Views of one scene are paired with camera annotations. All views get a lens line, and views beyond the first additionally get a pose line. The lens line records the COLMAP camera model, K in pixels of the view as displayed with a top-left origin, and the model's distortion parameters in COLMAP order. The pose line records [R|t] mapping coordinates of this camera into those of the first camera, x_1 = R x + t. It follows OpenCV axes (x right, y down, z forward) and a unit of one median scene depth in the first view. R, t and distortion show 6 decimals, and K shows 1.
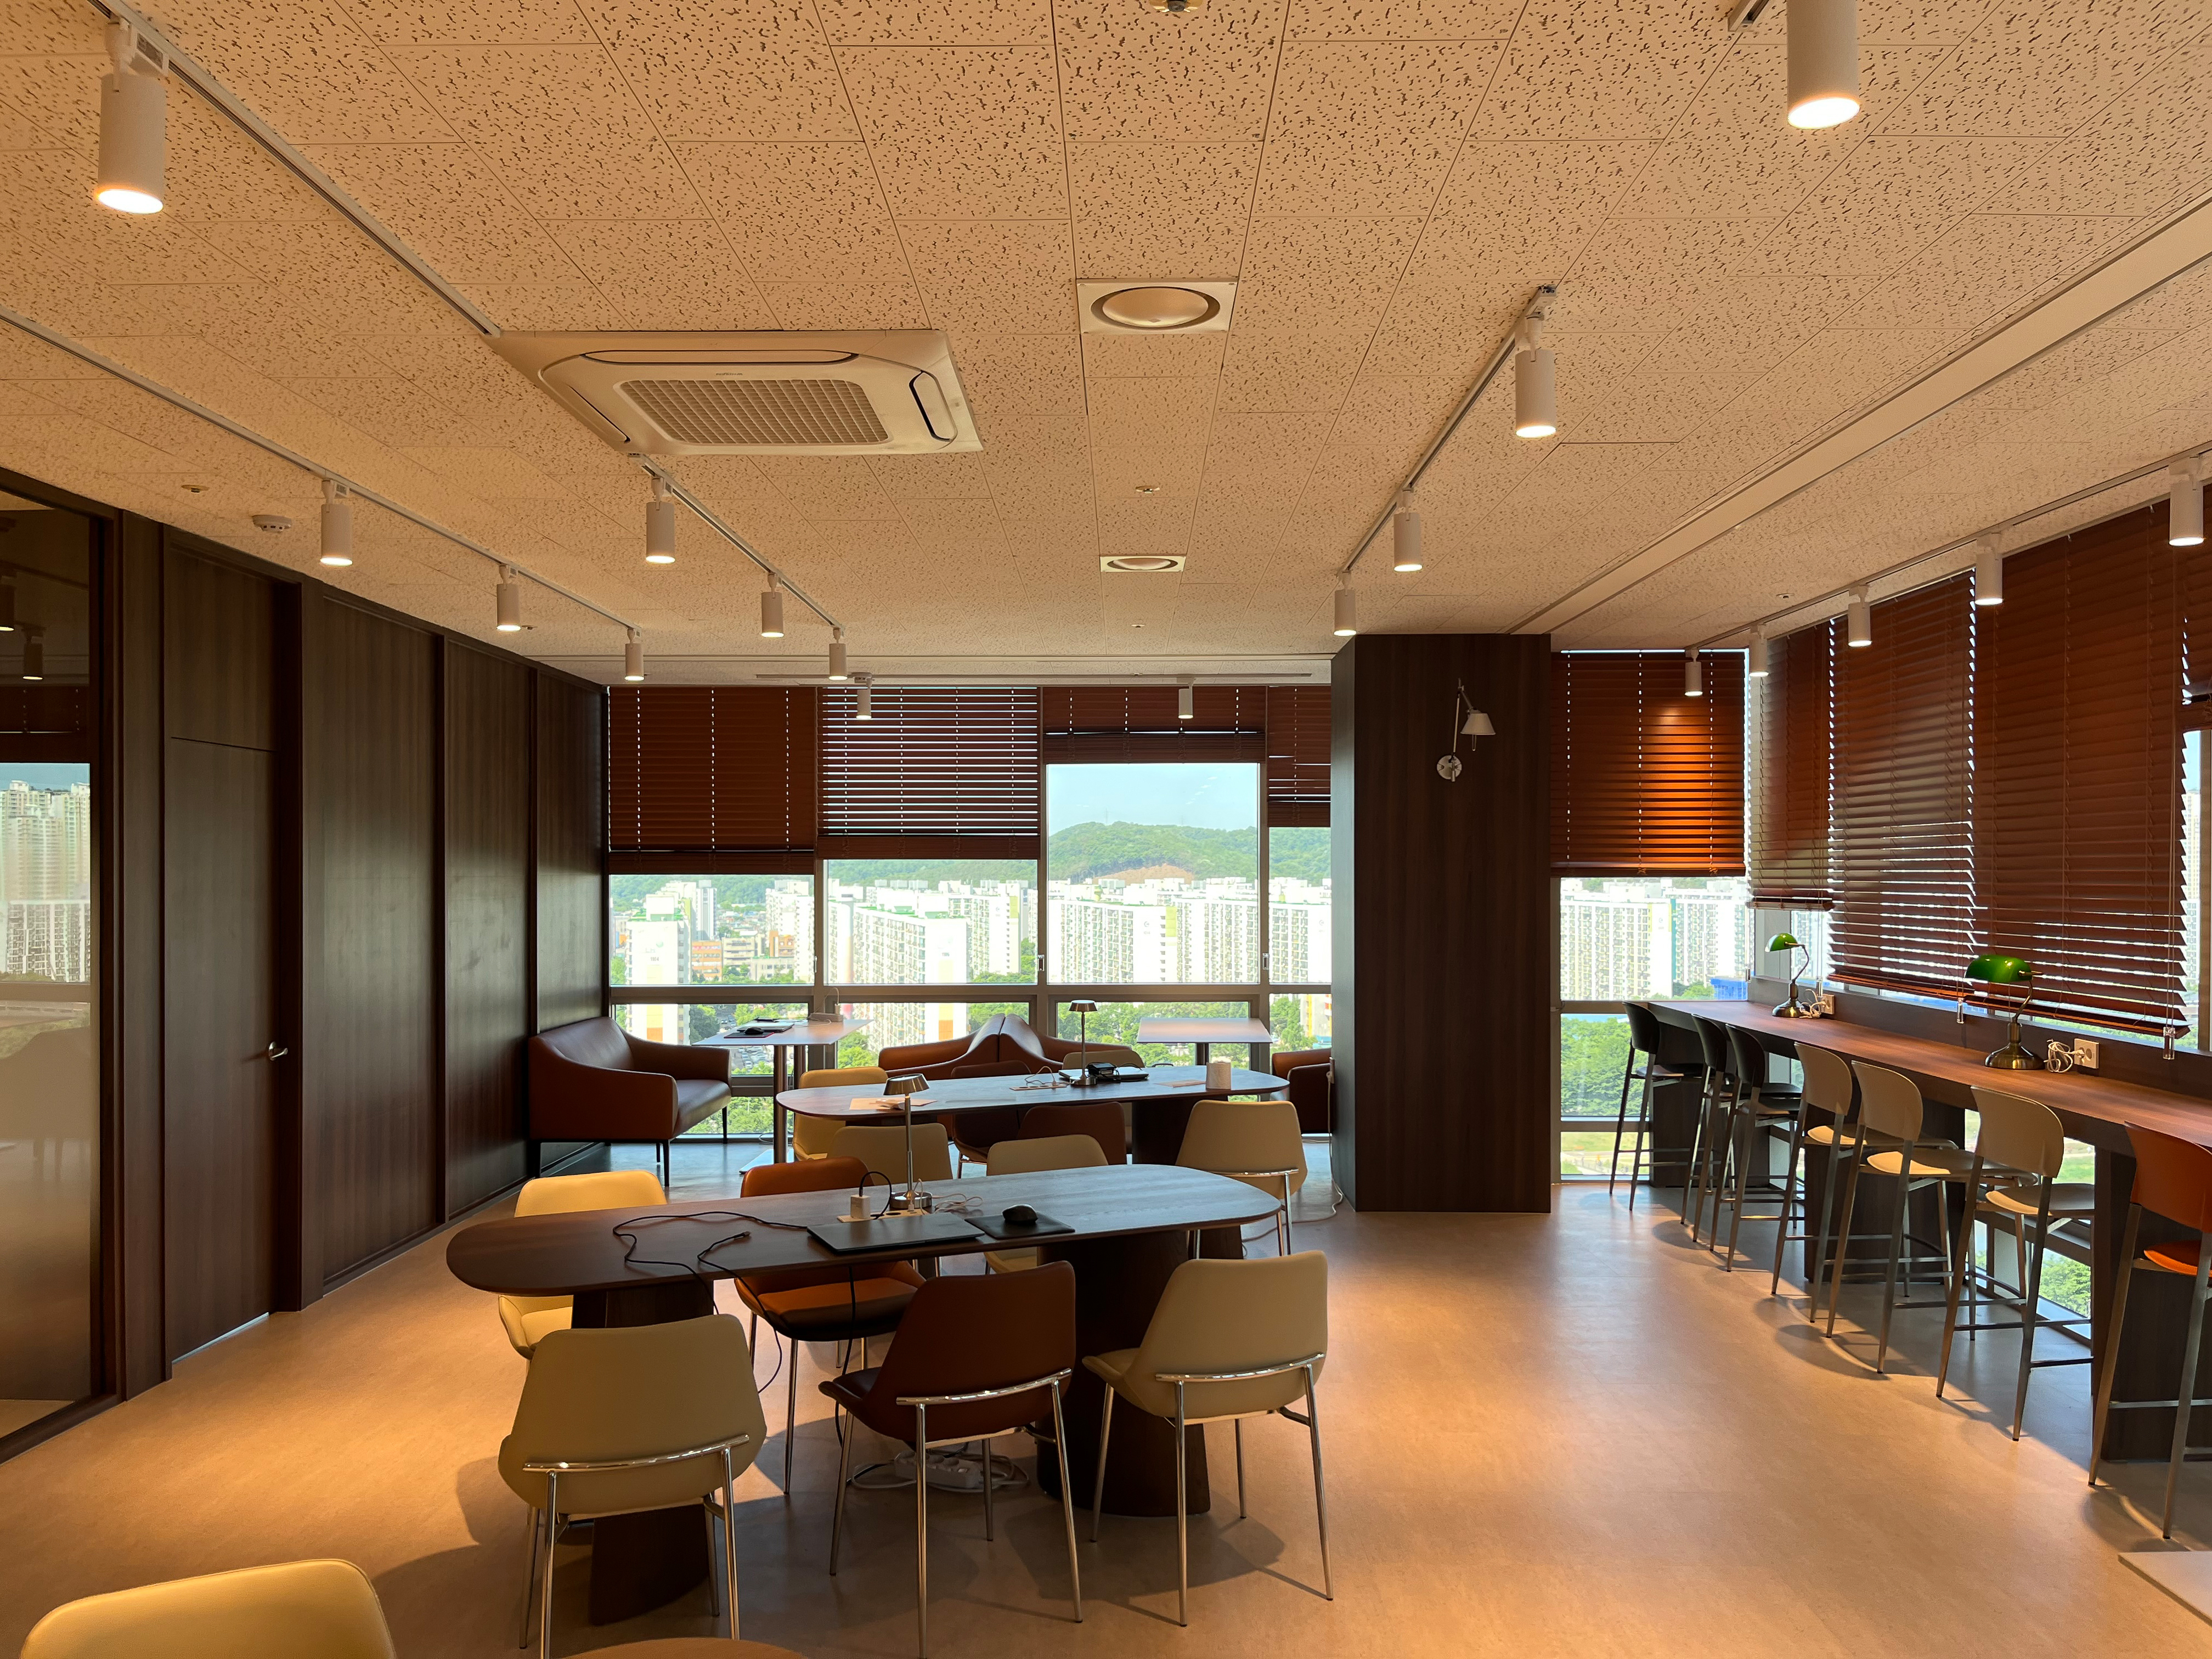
lens RADIAL K [[1695.5, 0, 1155.9], [0, 1695.5, 867.0], [0, 0, 1]] dist [0.053561, -0.058558]
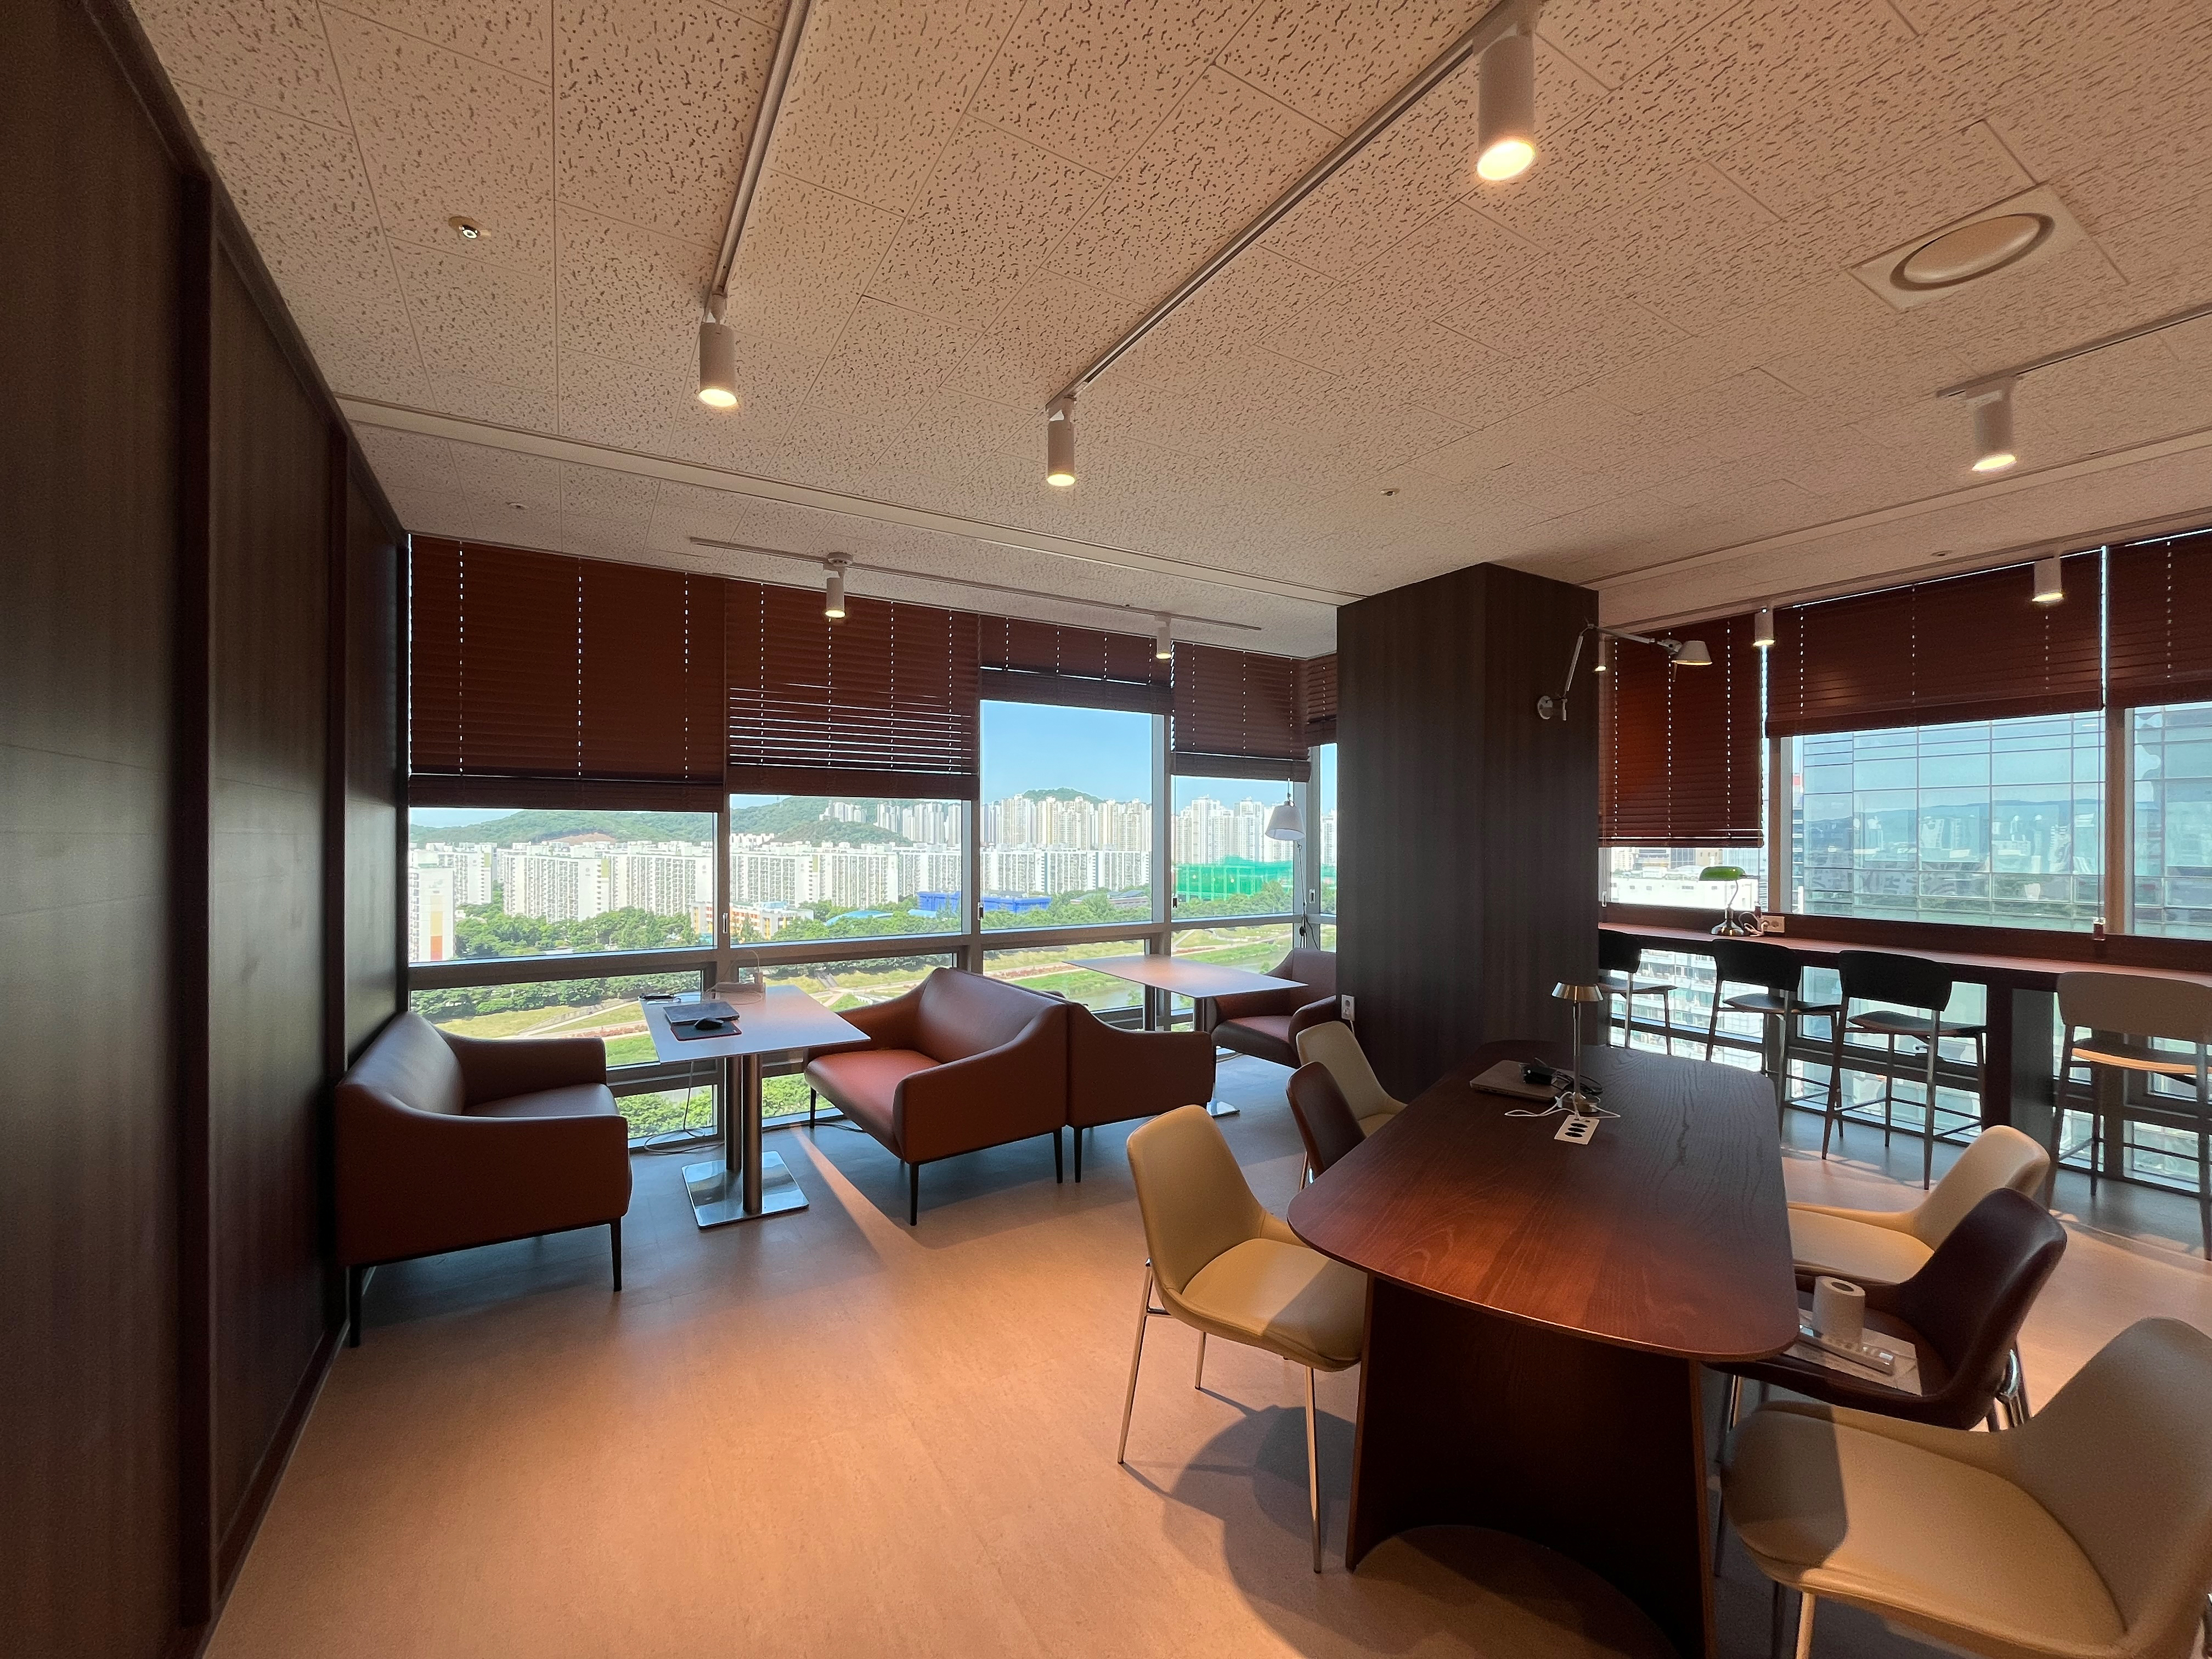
lens RADIAL K [[892.0, 0, 1111.7], [0, 892.0, 832.3], [0, 0, 1]] dist [0.007353, -0.000232]
pose [[0.862146, 0.004290, 0.506642, -0.272607], [-0.002337, 0.999987, -0.004491, 0.016588], [-0.506655, 0.002688, 0.862145, 0.571034]]
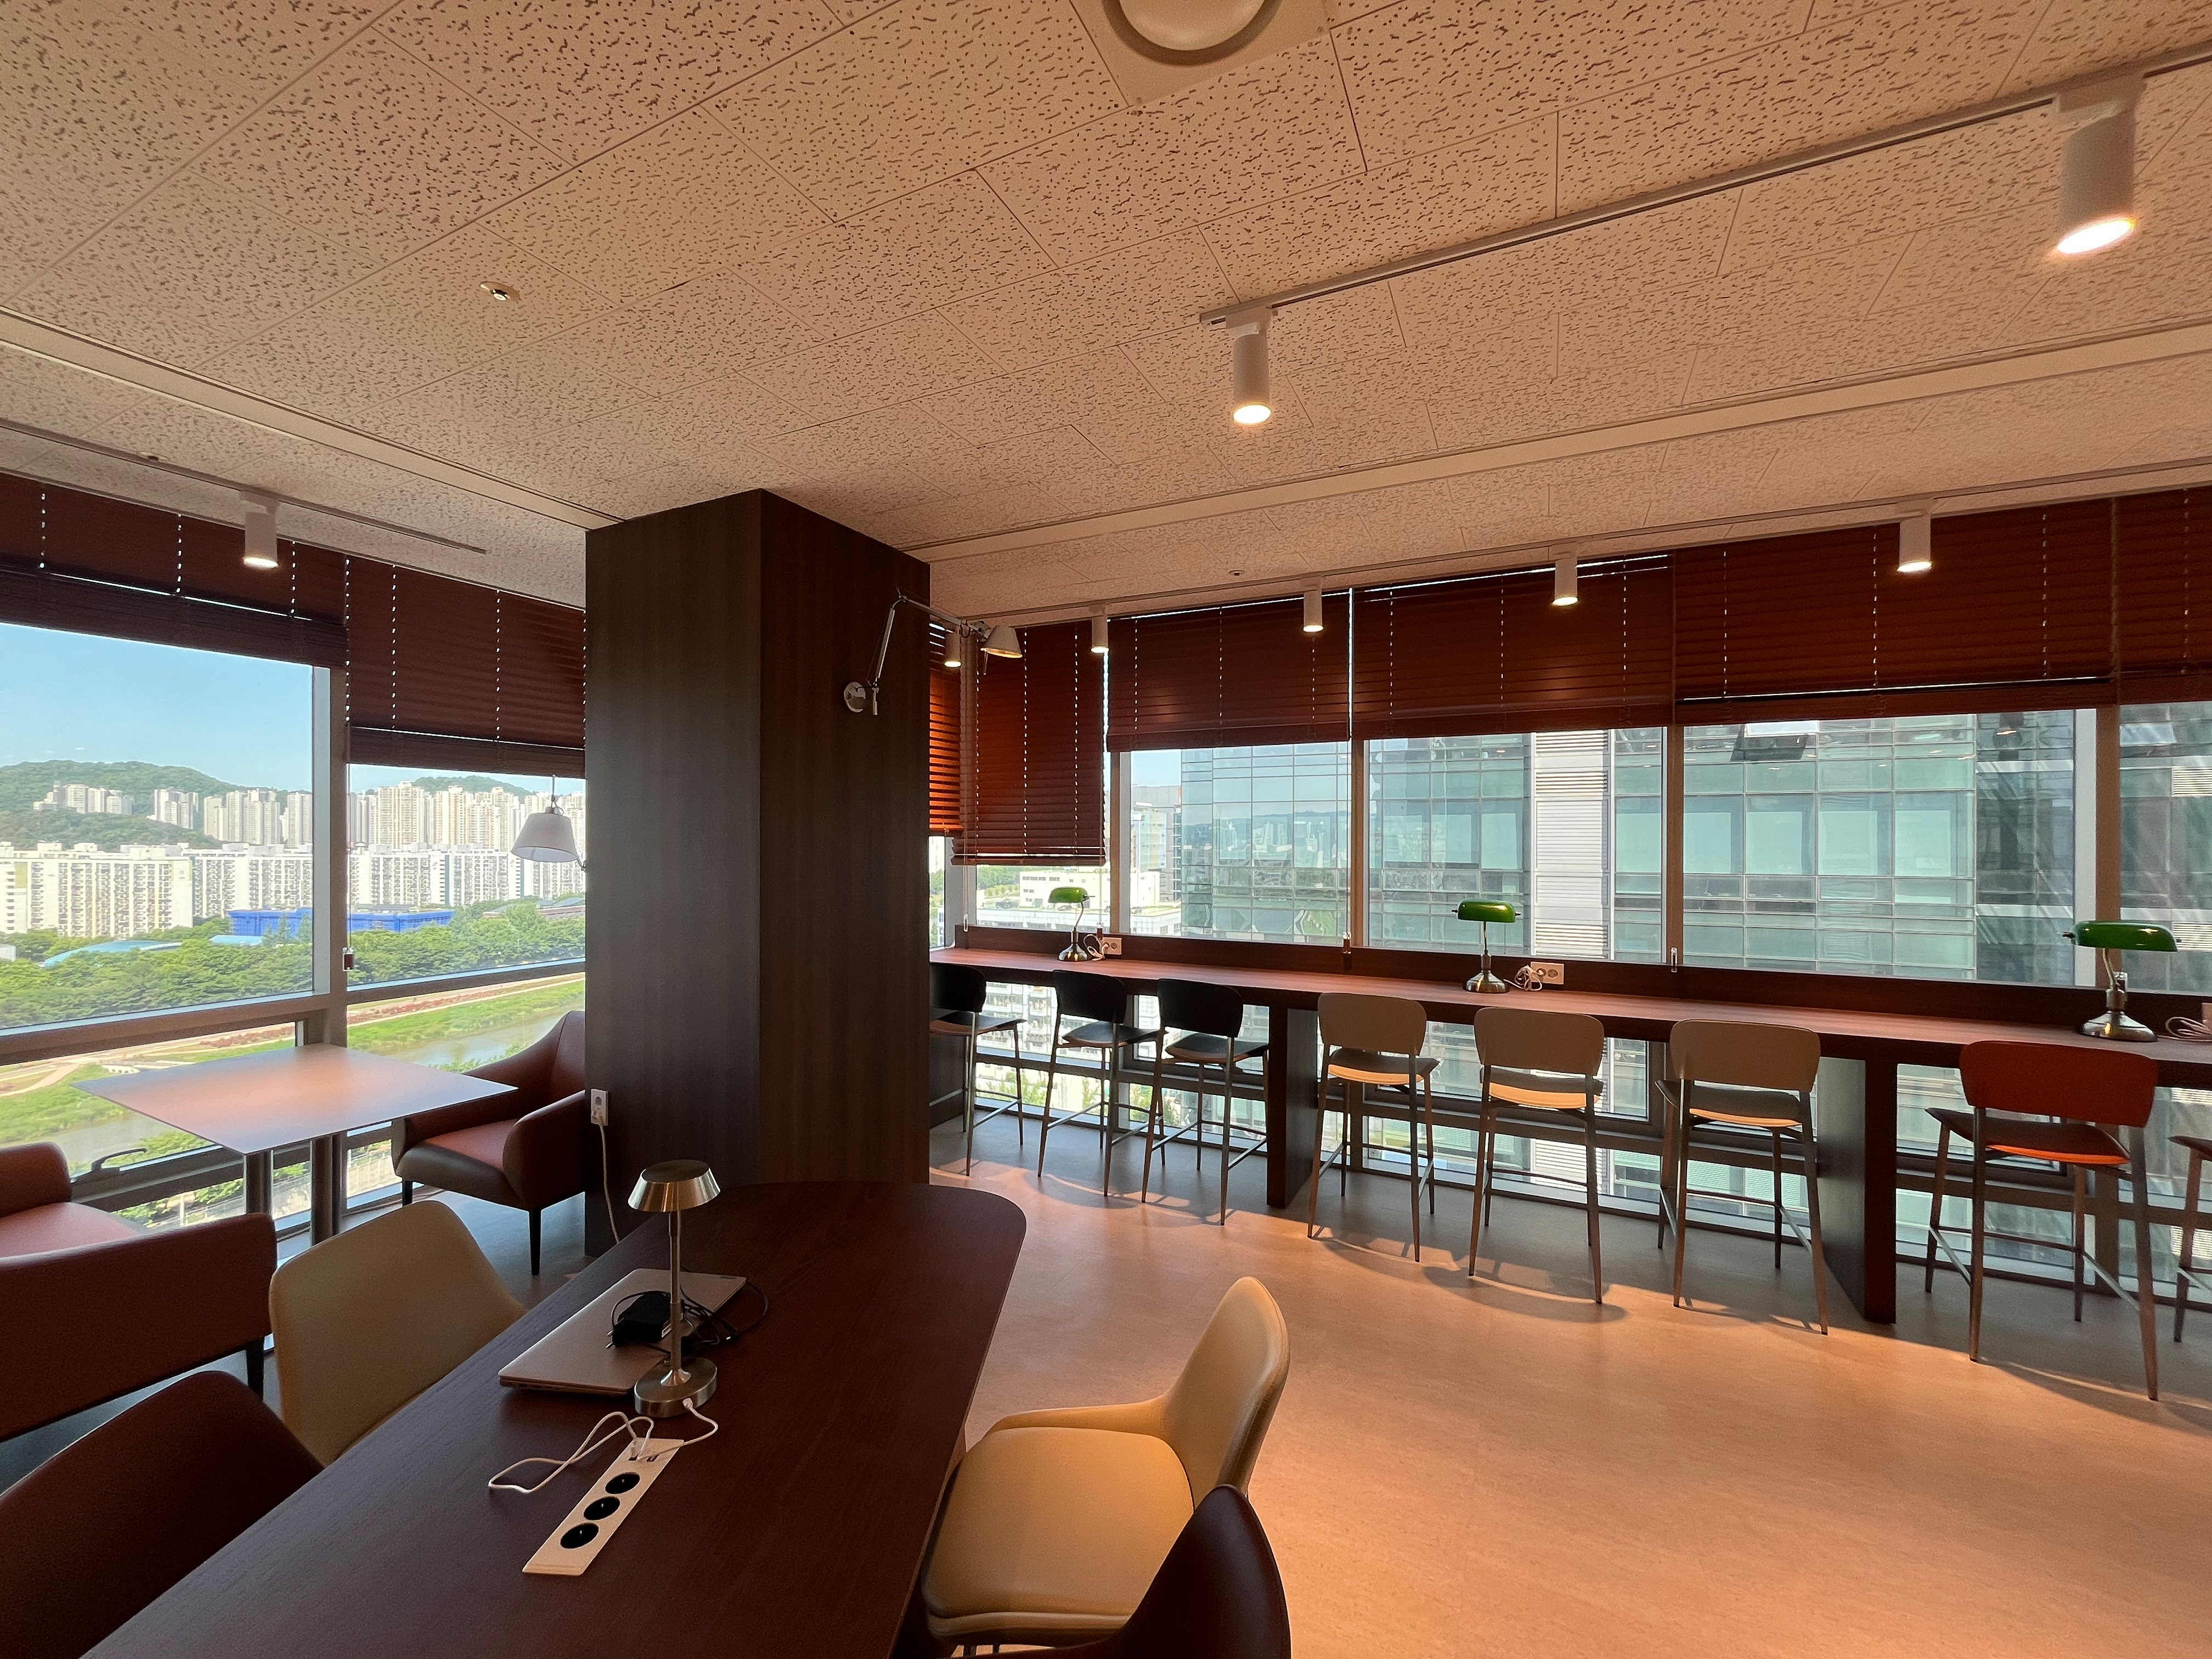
lens RADIAL K [[892.0, 0, 1091.0], [0, 892.0, 832.5], [0, 0, 1]] dist [0.007353, -0.000232]
pose [[0.471361, 0.007308, 0.881910, -0.122166], [-0.004520, 0.999973, -0.005871, 0.005994], [-0.881929, -0.001219, 0.471381, 0.600912]]
